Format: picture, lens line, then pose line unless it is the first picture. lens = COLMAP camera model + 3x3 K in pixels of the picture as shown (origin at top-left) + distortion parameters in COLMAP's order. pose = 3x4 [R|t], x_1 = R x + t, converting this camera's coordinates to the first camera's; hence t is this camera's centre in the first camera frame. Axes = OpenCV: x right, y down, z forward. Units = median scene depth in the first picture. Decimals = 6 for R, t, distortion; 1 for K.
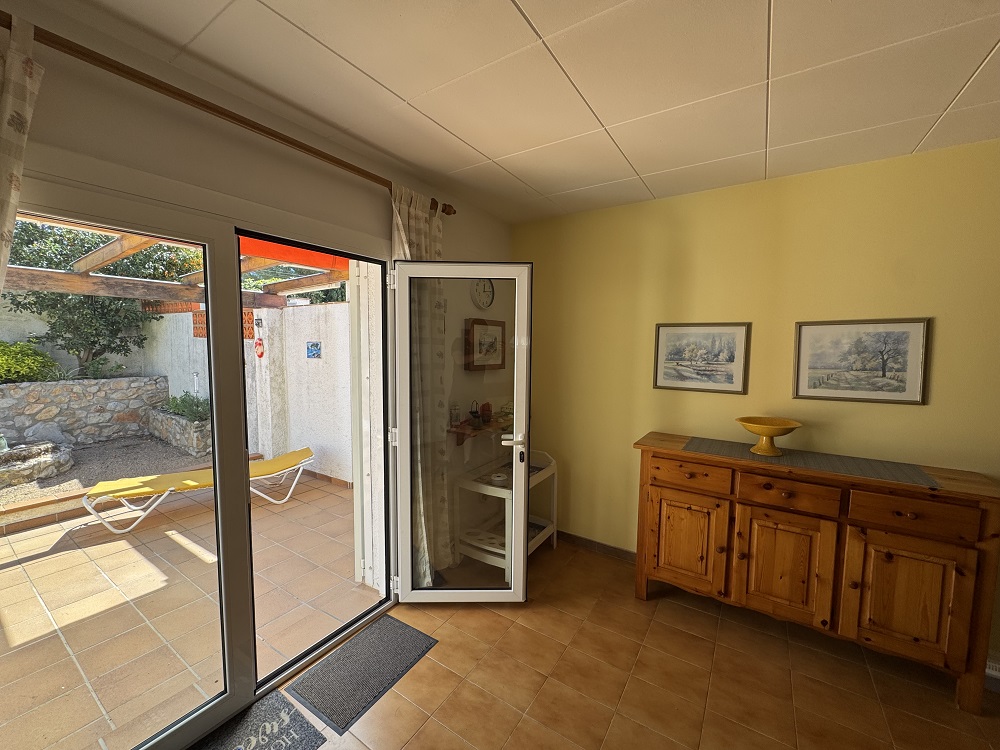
lens RADIAL K [[398.3, 0, 500.0], [0, 398.3, 375.0], [0, 0, 1]] dist [-0.001771, 0.000097]
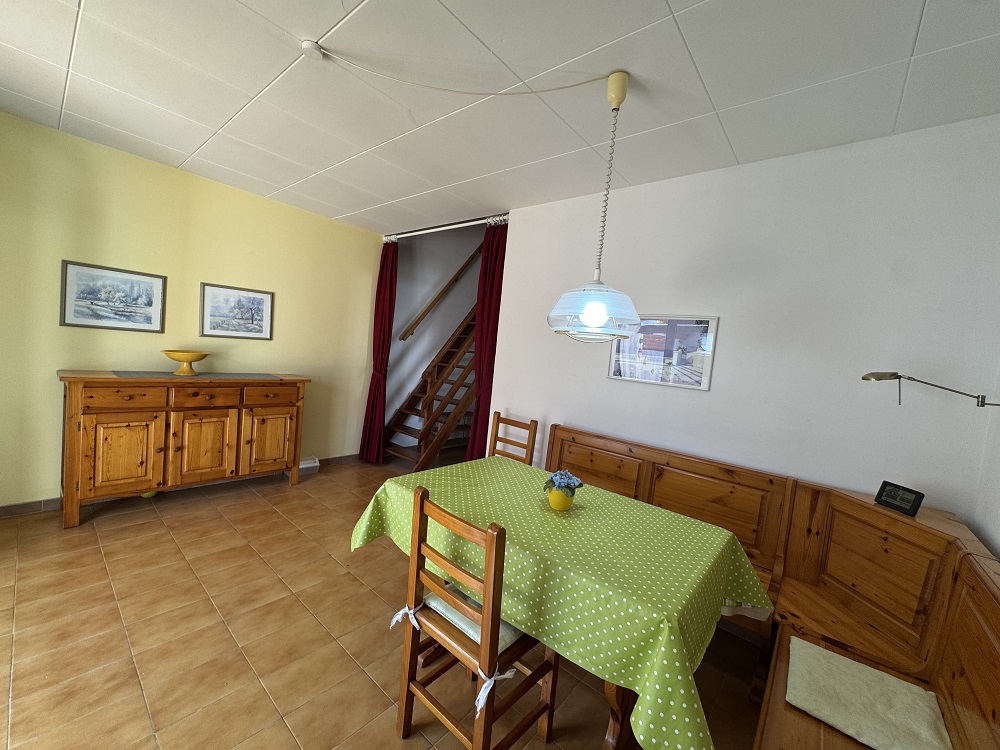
lens RADIAL K [[398.3, 0, 500.0], [0, 398.3, 375.0], [0, 0, 1]] dist [-0.001771, 0.000097]
pose [[0.125647, -0.059533, 0.990287, -0.573557], [-0.015513, 0.997958, 0.061963, 0.097147], [-0.991954, -0.023148, 0.124467, -0.254455]]
